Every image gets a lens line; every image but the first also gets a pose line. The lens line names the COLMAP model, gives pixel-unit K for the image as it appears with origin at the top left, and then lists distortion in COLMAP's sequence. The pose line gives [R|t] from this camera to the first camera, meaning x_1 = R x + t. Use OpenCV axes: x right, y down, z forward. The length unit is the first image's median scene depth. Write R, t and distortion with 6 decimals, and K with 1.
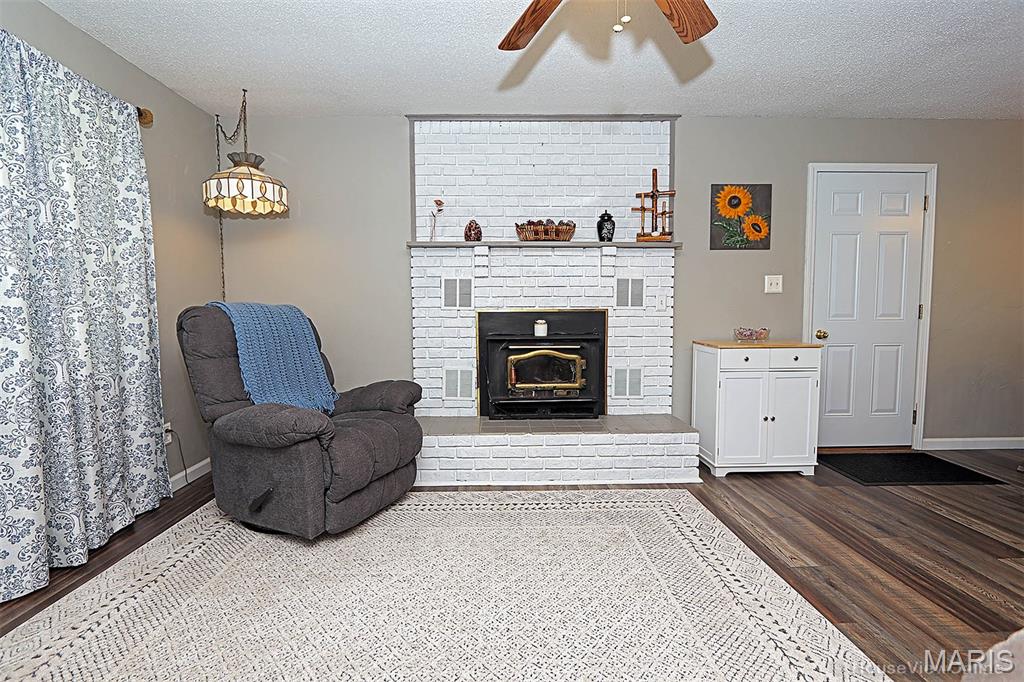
lens RADIAL K [[471.0, 0, 504.8], [0, 471.0, 338.9], [0, 0, 1]] dist [-0.016986, 0.001858]
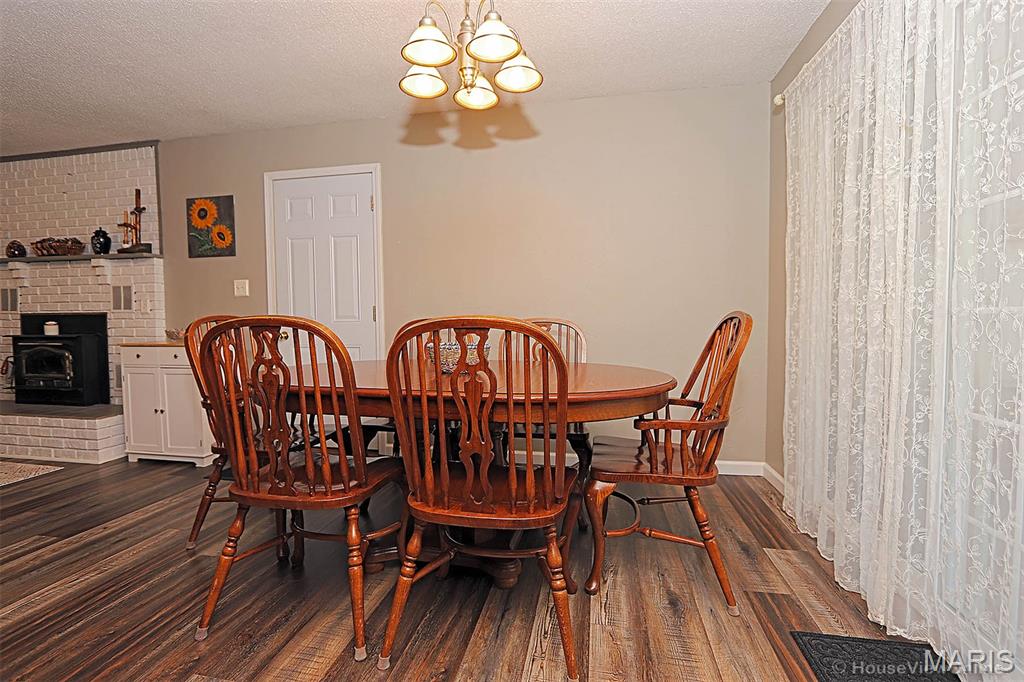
lens RADIAL K [[471.0, 0, 502.5], [0, 471.0, 339.1], [0, 0, 1]] dist [-0.016986, 0.001858]
pose [[0.976164, 0.008793, -0.216857, 1.428602], [-0.012737, 0.999778, -0.016798, 0.009127], [0.216662, 0.019160, 0.976059, 0.095716]]
